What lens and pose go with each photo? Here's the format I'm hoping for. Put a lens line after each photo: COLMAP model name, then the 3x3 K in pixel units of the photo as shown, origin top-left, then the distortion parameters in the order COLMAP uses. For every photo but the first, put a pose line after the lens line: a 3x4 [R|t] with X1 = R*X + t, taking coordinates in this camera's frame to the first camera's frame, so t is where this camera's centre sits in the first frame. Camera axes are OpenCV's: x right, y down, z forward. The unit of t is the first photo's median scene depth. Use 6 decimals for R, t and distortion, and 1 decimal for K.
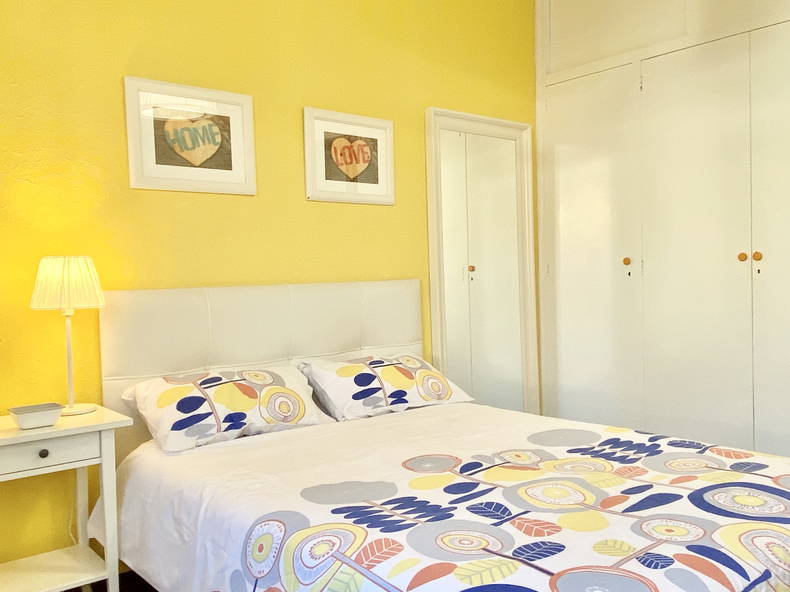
lens RADIAL K [[681.9, 0, 413.0], [0, 681.9, 294.2], [0, 0, 1]] dist [0.050202, -0.008480]
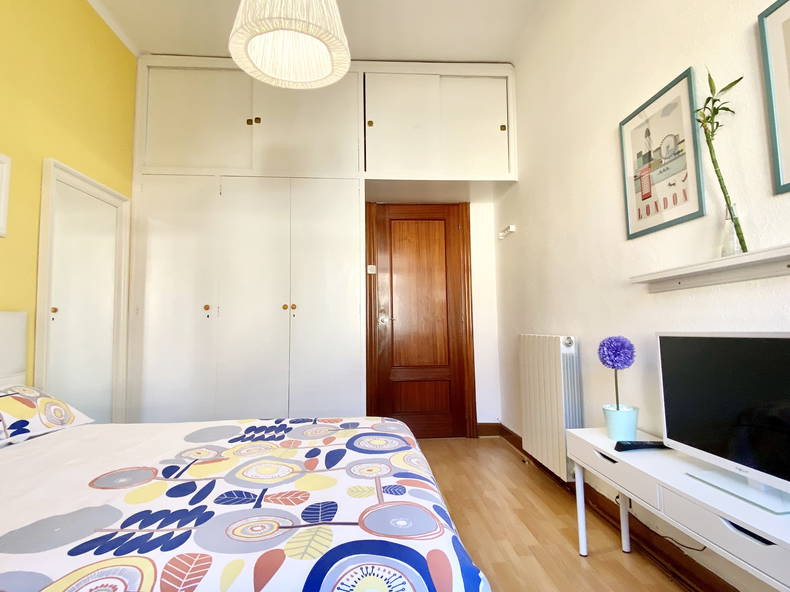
lens RADIAL K [[414.9, 0, 391.4], [0, 414.9, 296.3], [0, 0, 1]] dist [0.038409, -0.037972]
pose [[0.626821, 0.070837, 0.775937, -0.169858], [0.016341, 0.994444, -0.103986, 0.035186], [-0.778992, 0.077861, 0.622181, 0.202740]]
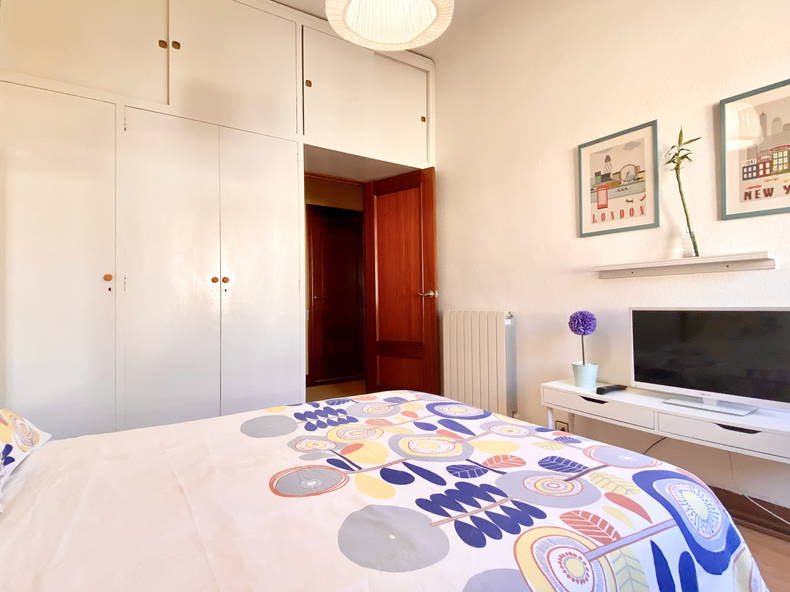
lens RADIAL K [[414.9, 0, 391.4], [0, 414.9, 296.3], [0, 0, 1]] dist [0.038409, -0.037972]
pose [[0.173380, 0.028747, 0.984435, -0.362548], [0.028278, 0.999016, -0.034153, 0.023731], [-0.984449, 0.033760, 0.172396, 0.586313]]
